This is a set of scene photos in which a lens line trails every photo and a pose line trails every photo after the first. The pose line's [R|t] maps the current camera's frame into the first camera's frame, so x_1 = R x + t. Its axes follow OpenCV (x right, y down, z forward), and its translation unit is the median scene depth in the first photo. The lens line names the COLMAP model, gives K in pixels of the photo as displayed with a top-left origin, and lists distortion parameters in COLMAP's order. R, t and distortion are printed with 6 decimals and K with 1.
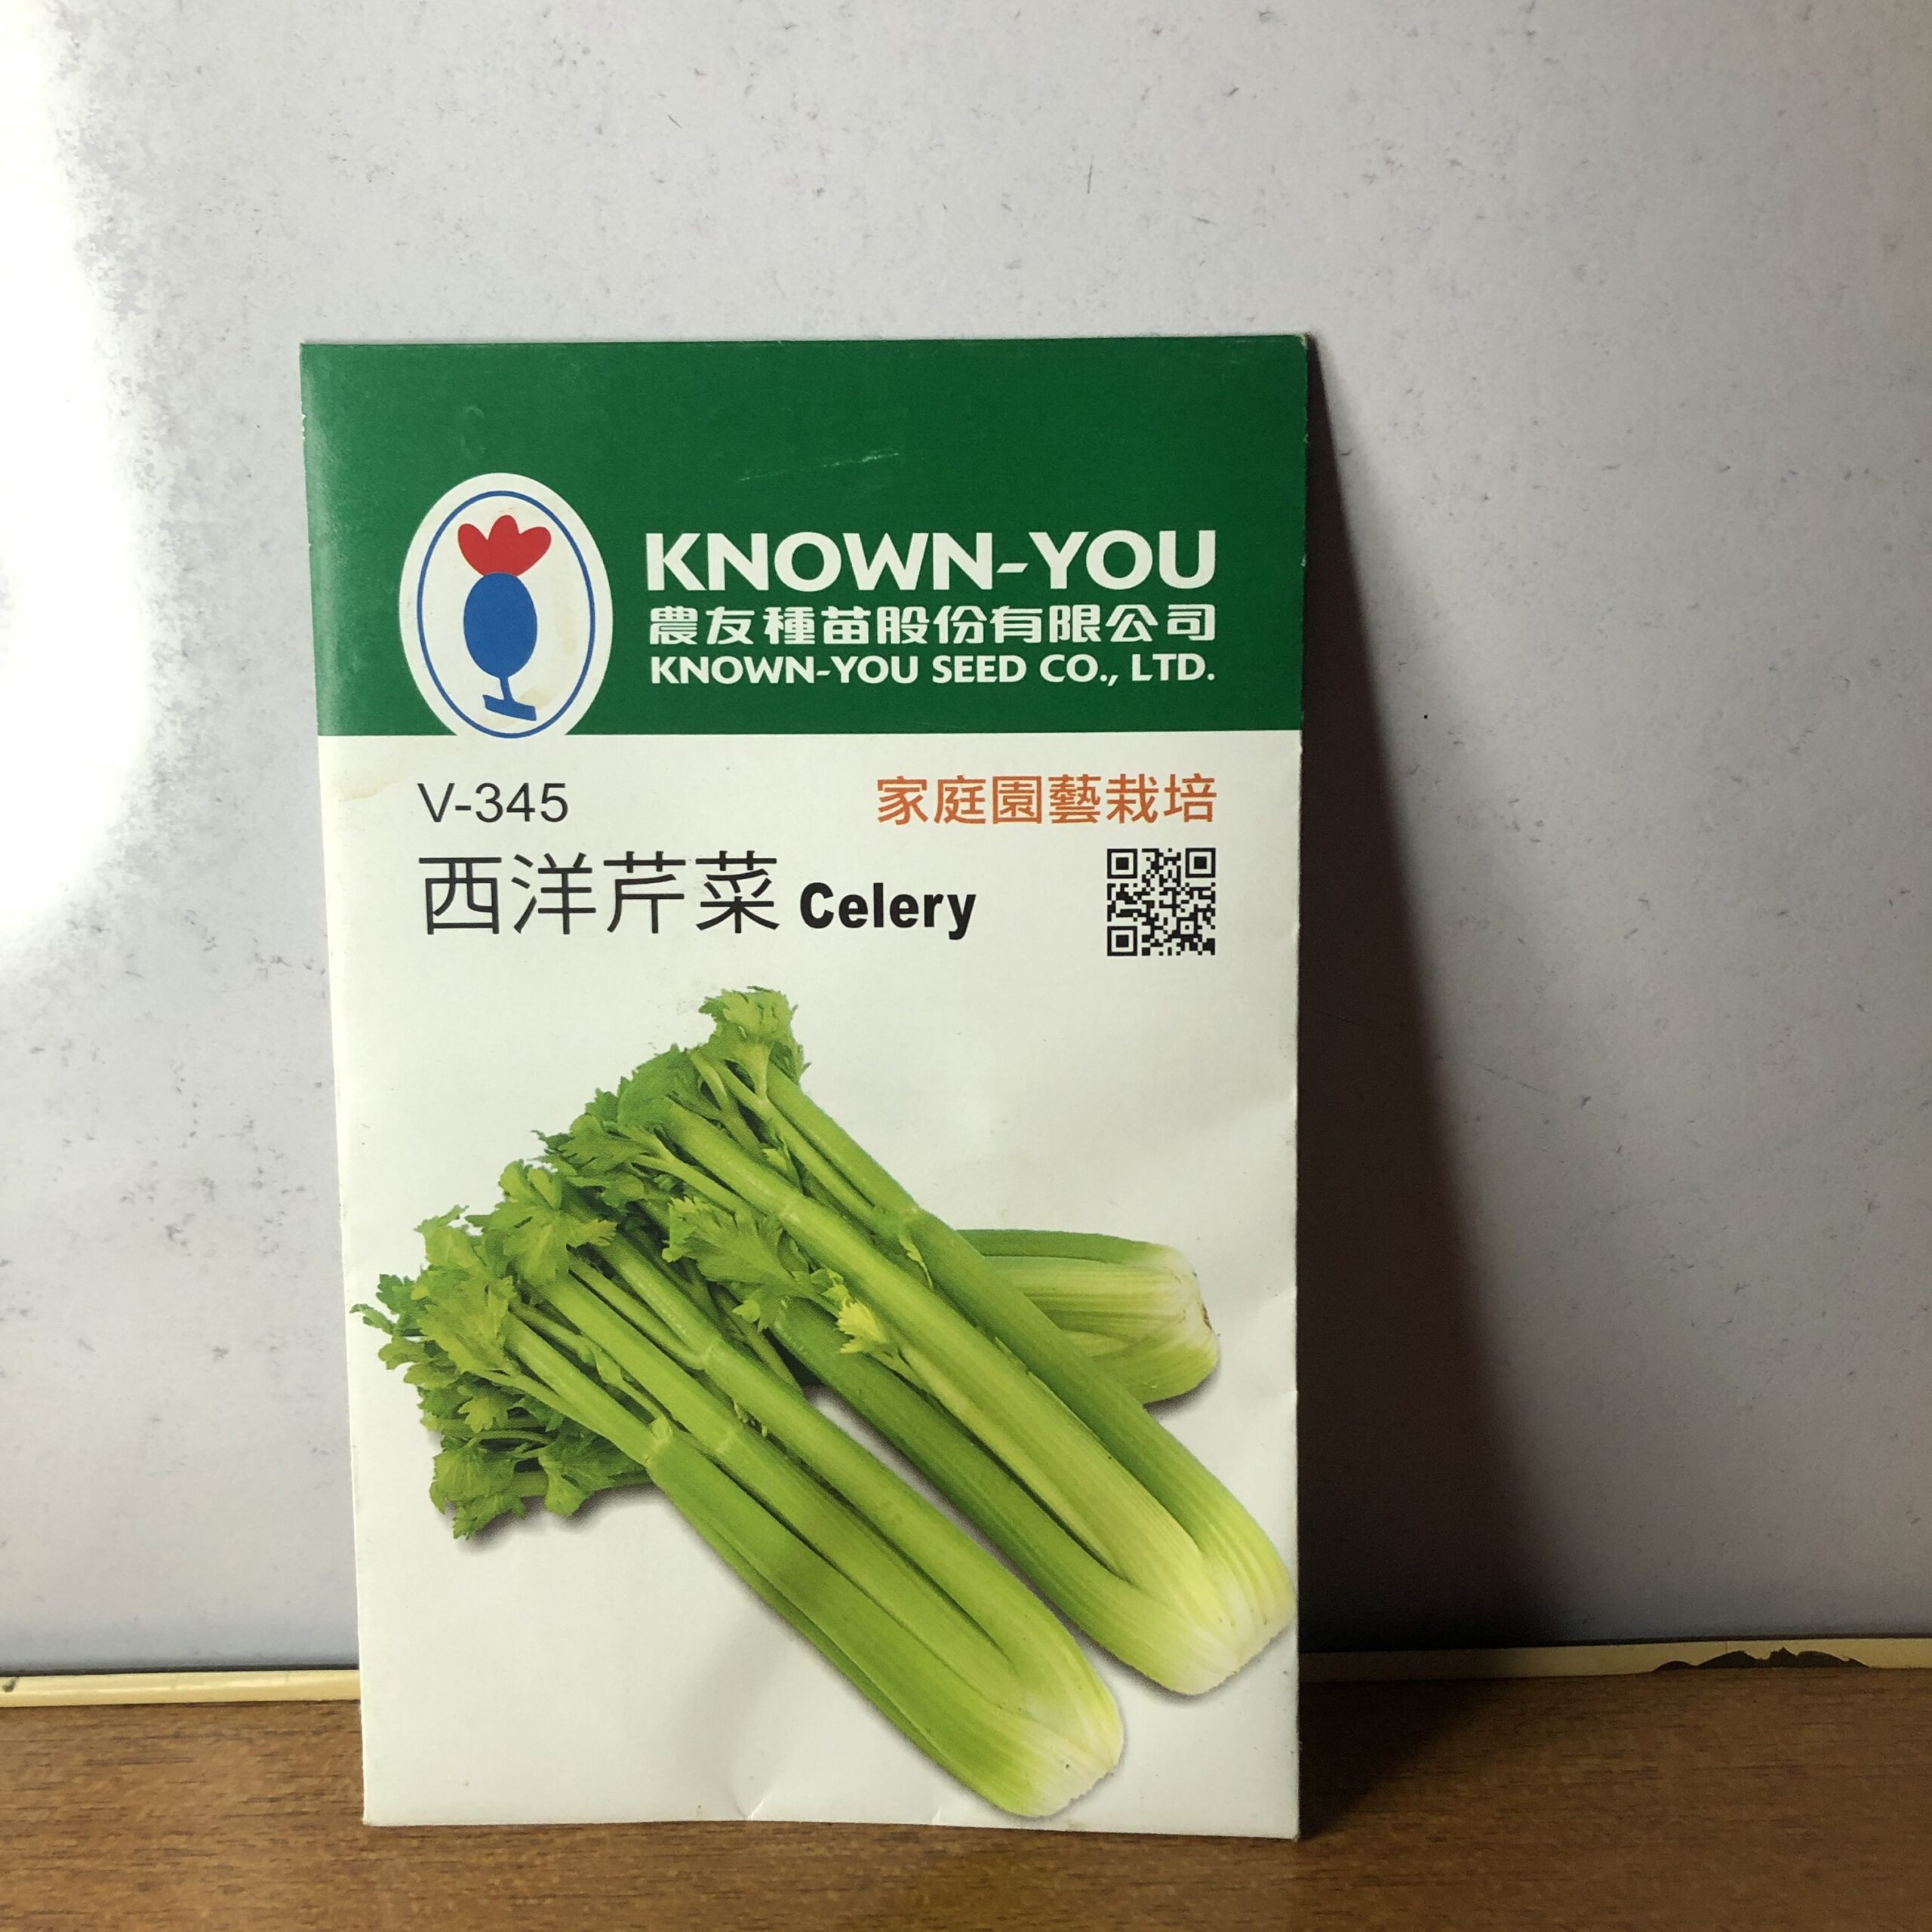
lens RADIAL K [[2388.8, 0, 934.5], [0, 2388.8, 883.9], [0, 0, 1]] dist [-0.039344, 0.094173]
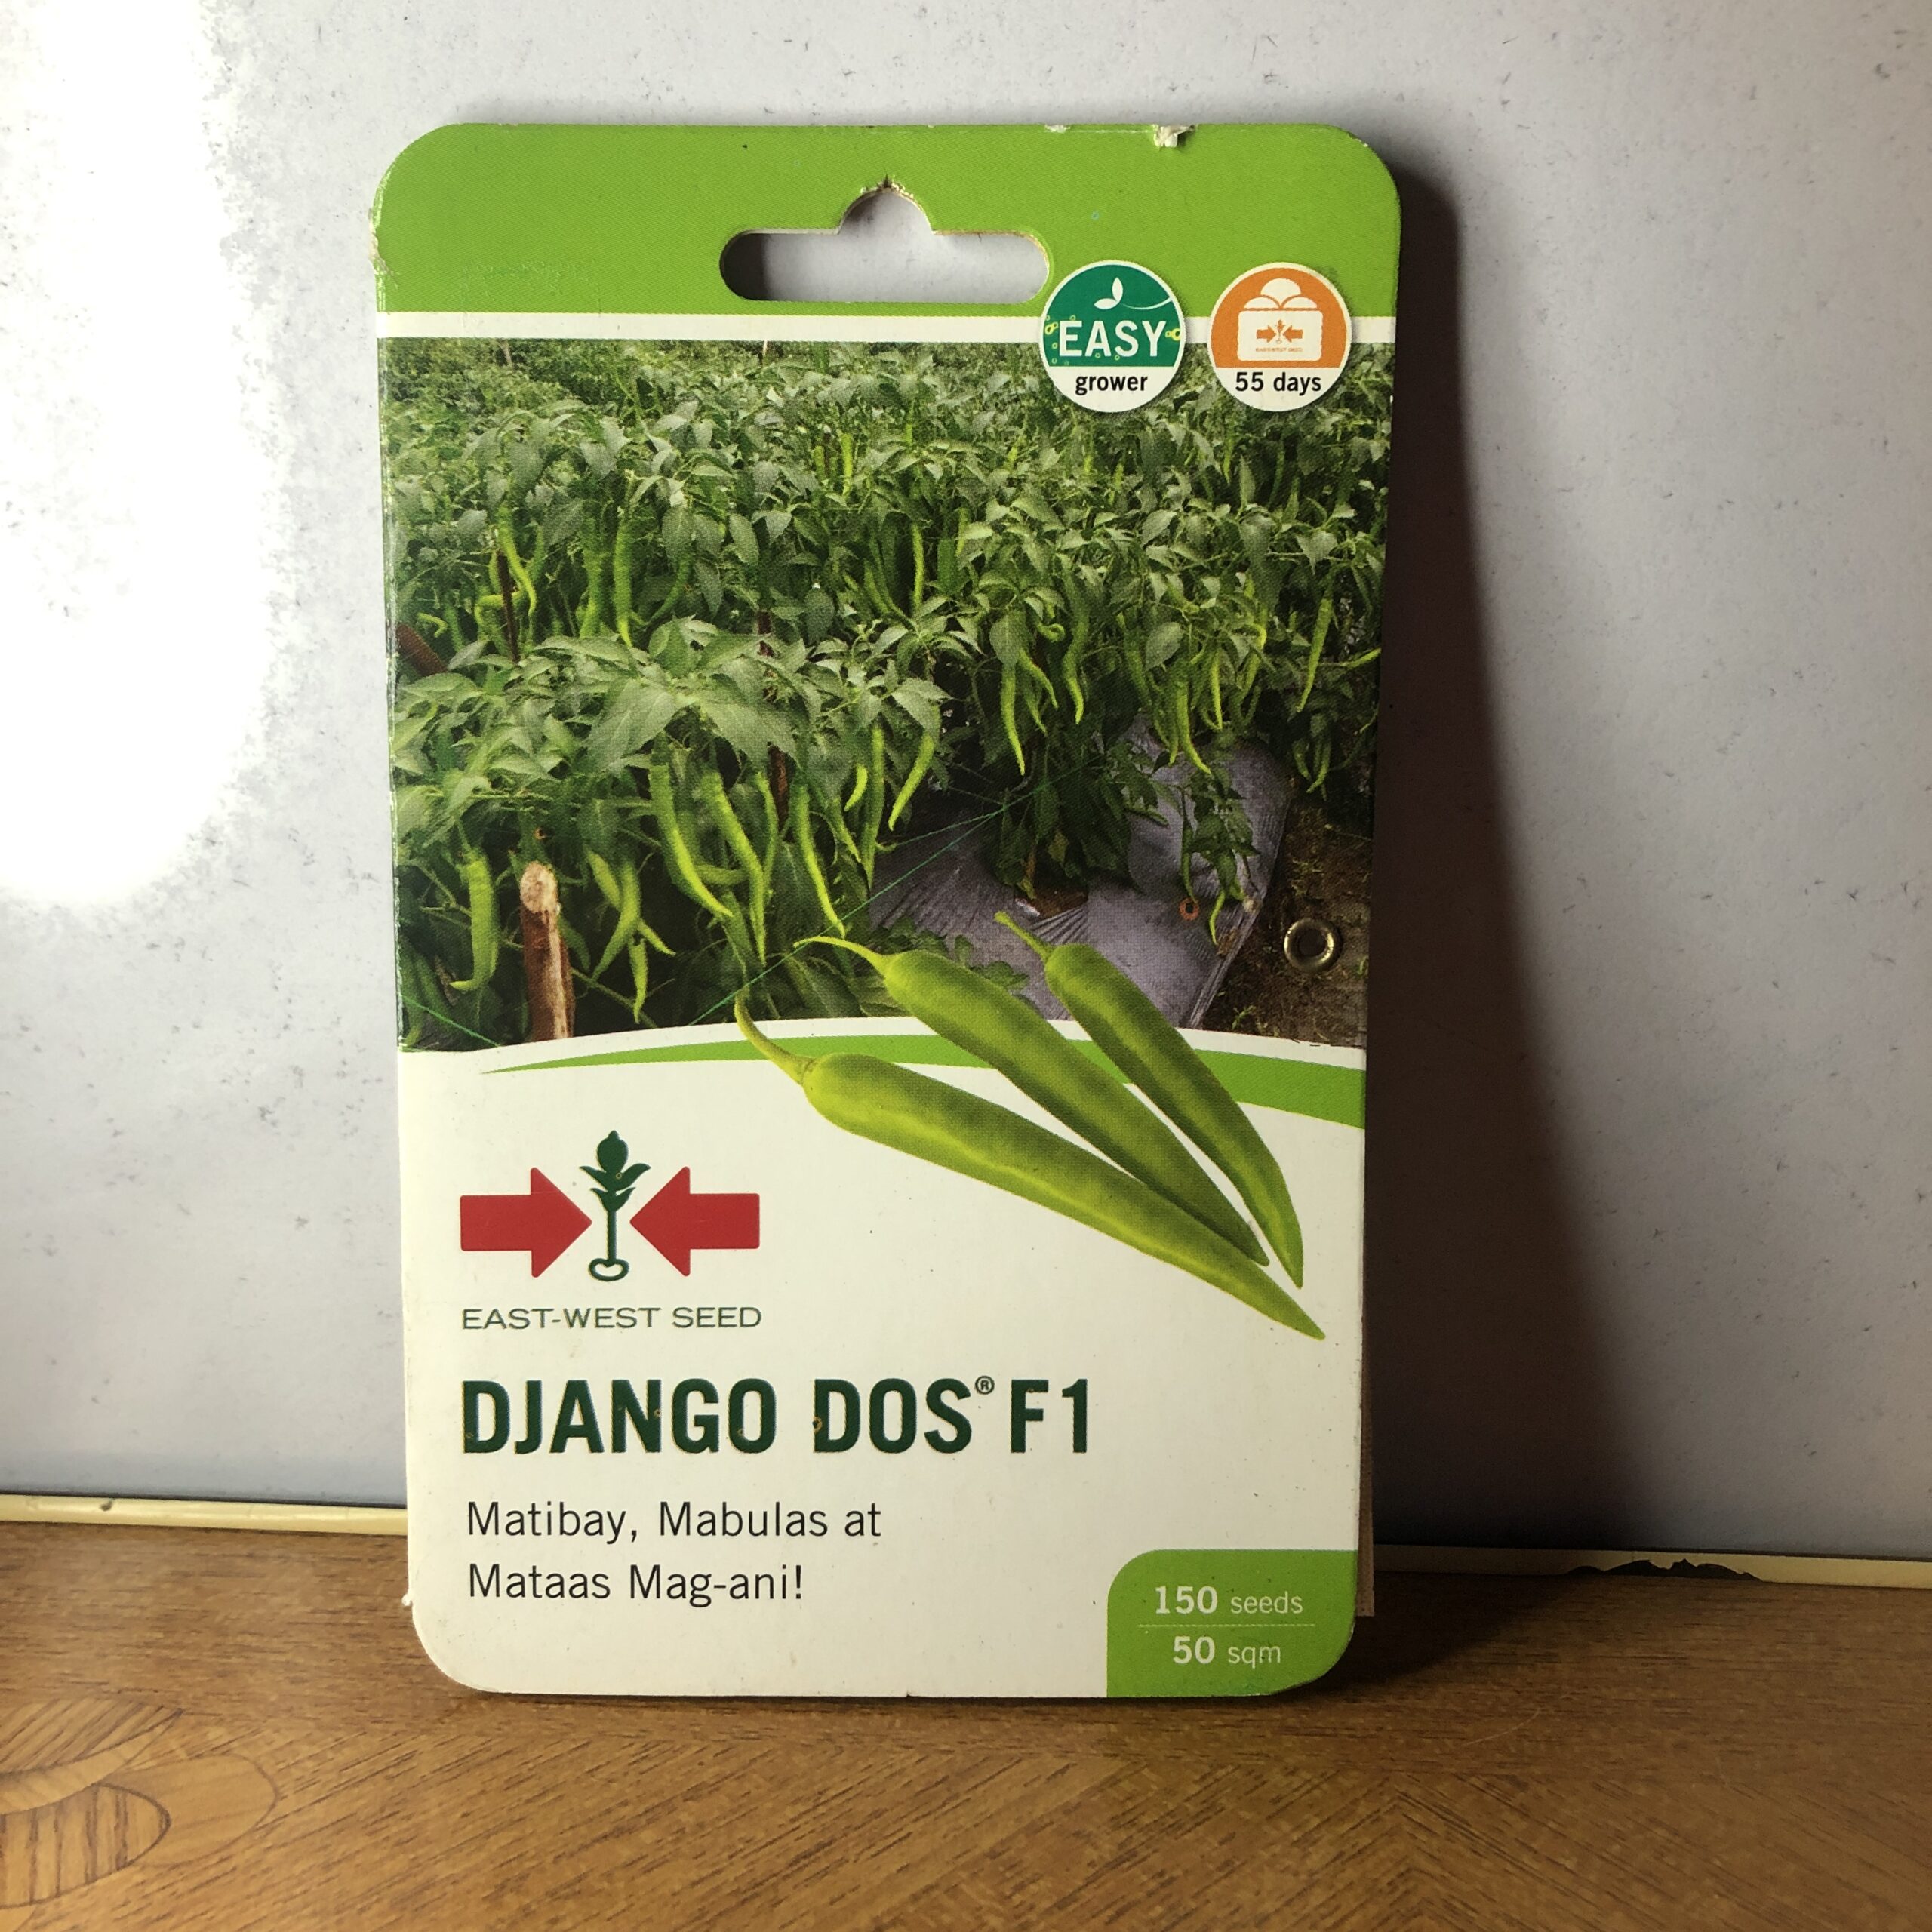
lens RADIAL K [[2397.2, 0, 931.3], [0, 2397.2, 900.2], [0, 0, 1]] dist [-0.056432, 0.135893]
pose [[0.998420, 0.045979, -0.032302, 0.030632], [-0.045454, 0.998825, 0.016811, 0.012270], [0.033037, -0.015317, 0.999337, -0.131971]]
